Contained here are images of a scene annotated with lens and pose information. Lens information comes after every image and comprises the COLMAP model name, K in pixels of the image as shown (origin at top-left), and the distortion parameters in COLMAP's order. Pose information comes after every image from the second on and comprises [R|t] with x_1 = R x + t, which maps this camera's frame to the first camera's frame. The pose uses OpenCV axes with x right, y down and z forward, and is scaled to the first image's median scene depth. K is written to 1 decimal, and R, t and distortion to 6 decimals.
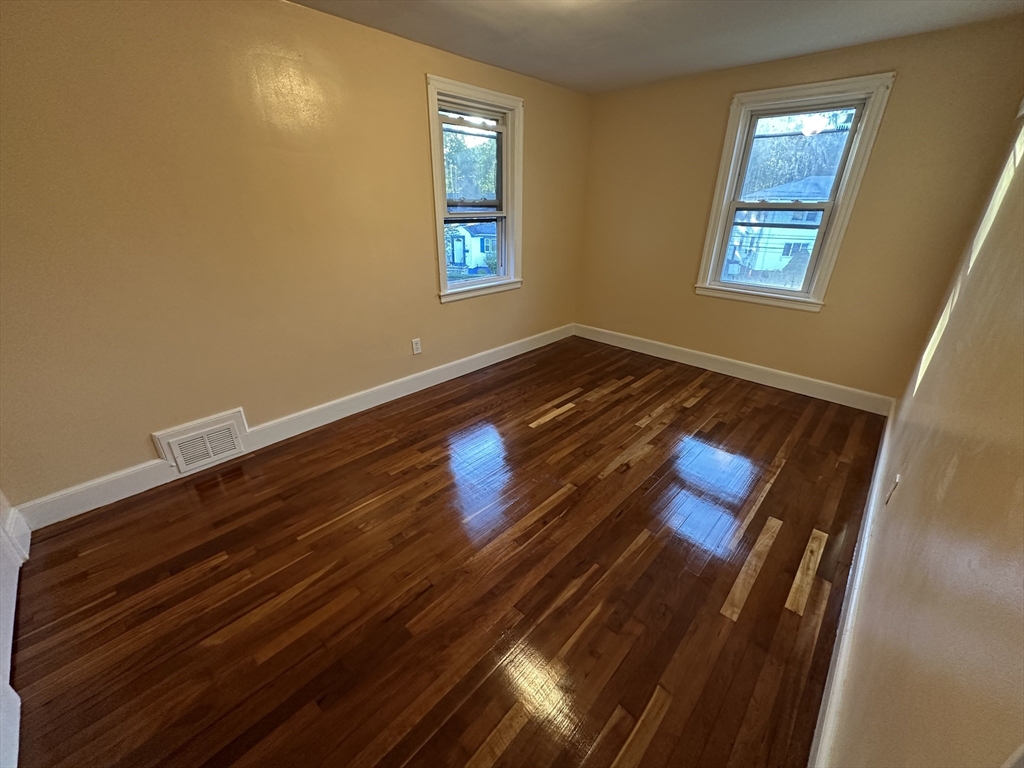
lens RADIAL K [[407.3, 0, 512.7], [0, 407.3, 384.2], [0, 0, 1]] dist [-0.000874, -0.000131]
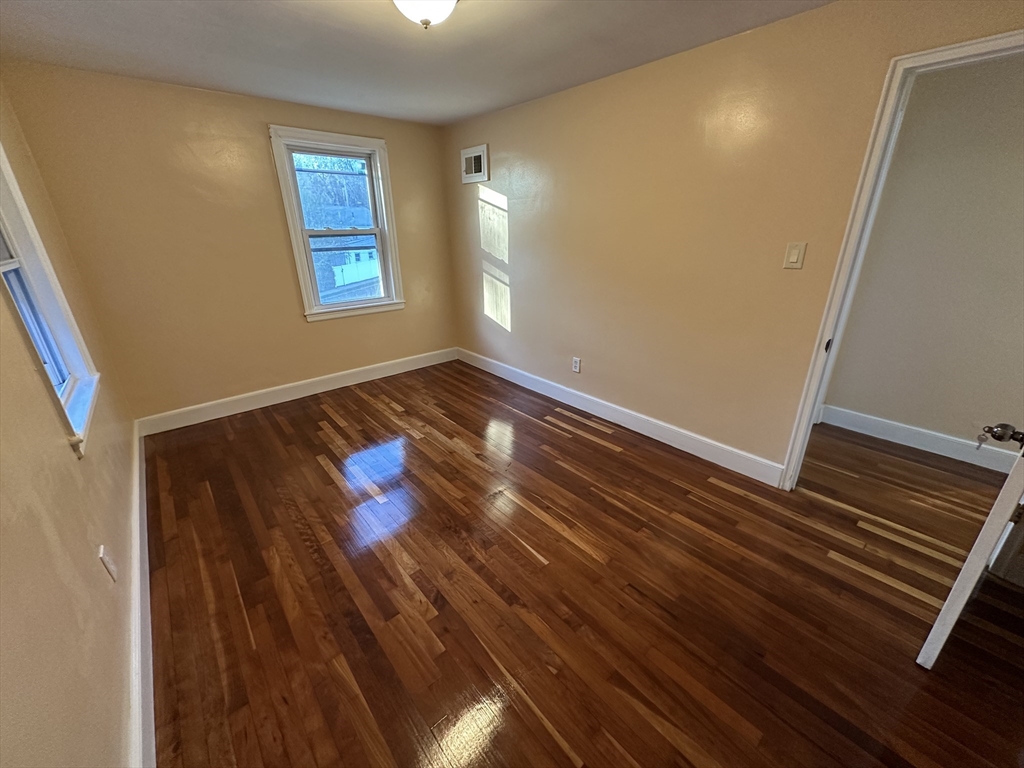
lens RADIAL K [[407.3, 0, 512.7], [0, 407.3, 384.2], [0, 0, 1]] dist [-0.000874, -0.000131]
pose [[0.099385, -0.371680, 0.923026, -0.541674], [0.419876, 0.856655, 0.299744, -0.213577], [-0.902123, 0.357767, 0.241198, 0.443263]]
